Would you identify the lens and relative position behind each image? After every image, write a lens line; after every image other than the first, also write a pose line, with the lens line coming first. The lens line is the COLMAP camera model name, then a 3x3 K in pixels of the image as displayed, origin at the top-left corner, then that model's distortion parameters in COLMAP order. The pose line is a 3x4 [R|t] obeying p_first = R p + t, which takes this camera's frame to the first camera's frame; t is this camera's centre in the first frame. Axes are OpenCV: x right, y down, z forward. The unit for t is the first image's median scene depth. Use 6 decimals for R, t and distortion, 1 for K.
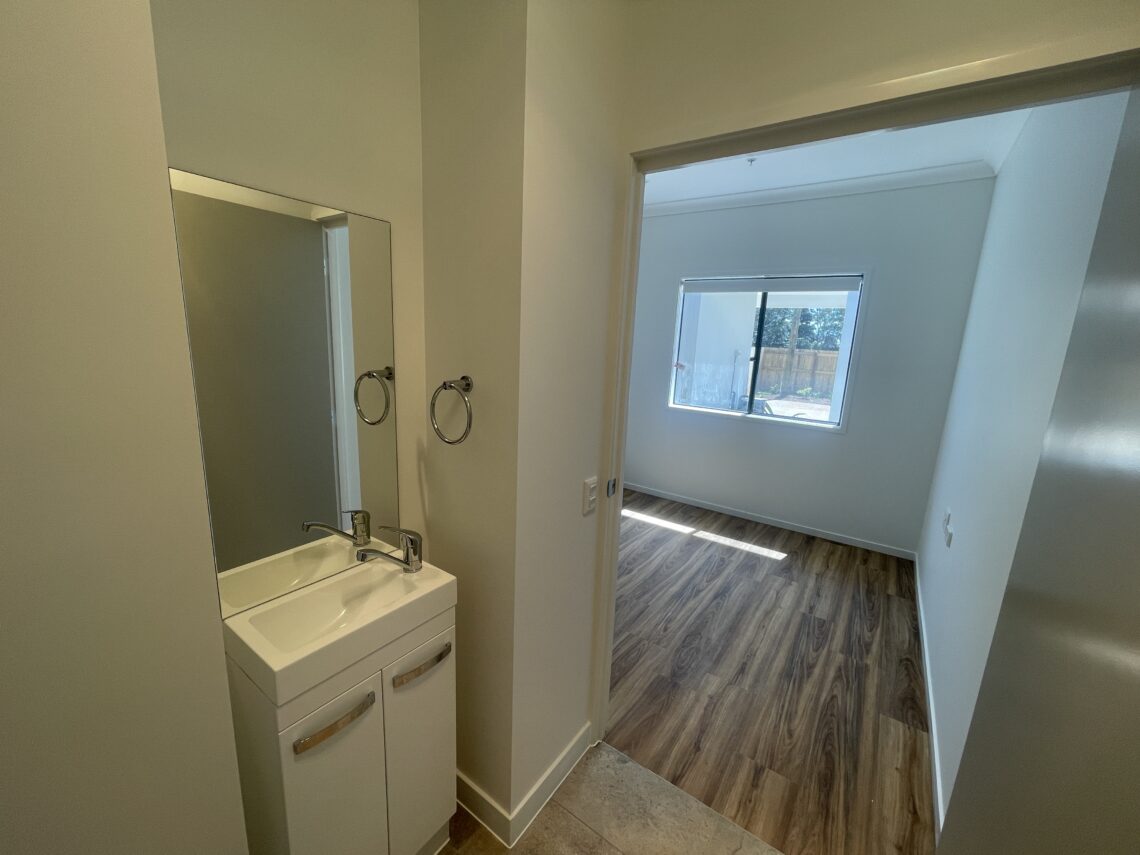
lens RADIAL K [[459.4, 0, 567.6], [0, 459.4, 427.9], [0, 0, 1]] dist [-0.009664, 0.000912]
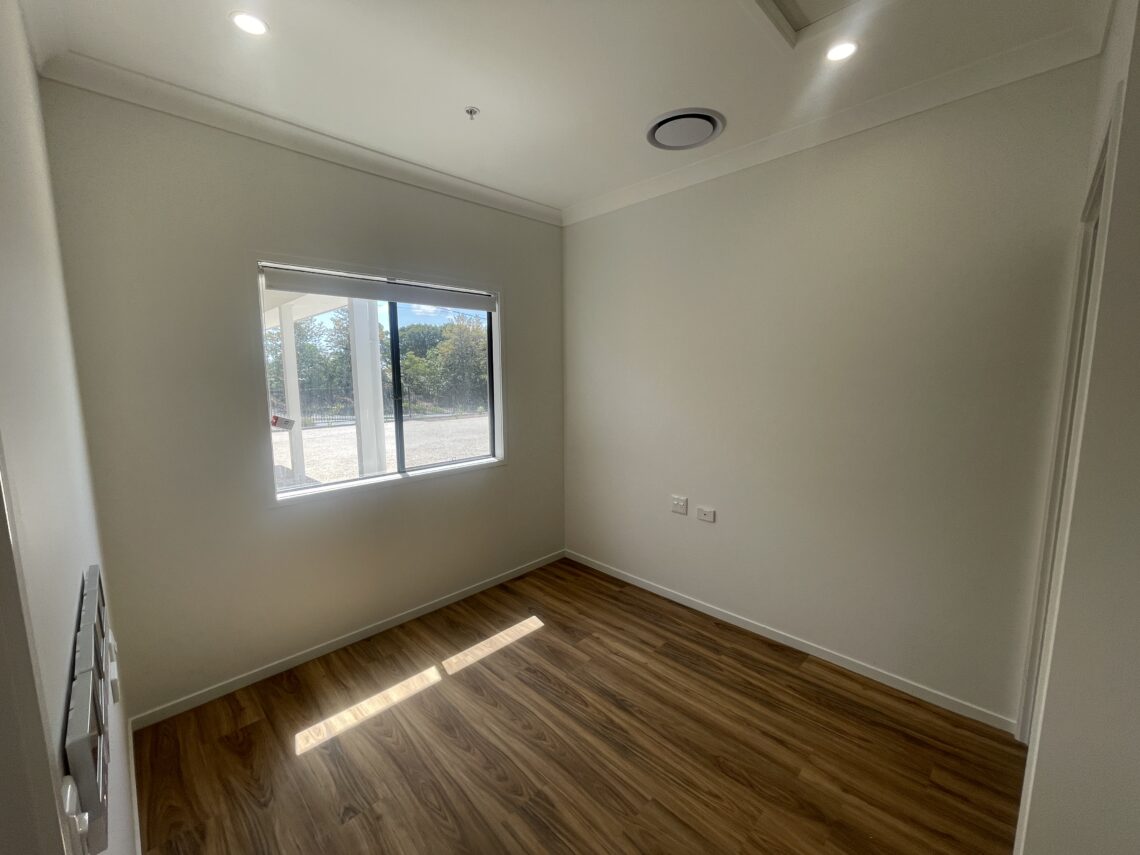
lens RADIAL K [[459.4, 0, 566.9], [0, 459.4, 426.5], [0, 0, 1]] dist [-0.009664, 0.000912]
pose [[0.178069, -0.164902, 0.970102, -0.302406], [0.212427, 0.969054, 0.125732, -0.171505], [-0.960815, 0.183687, 0.207588, 0.756506]]
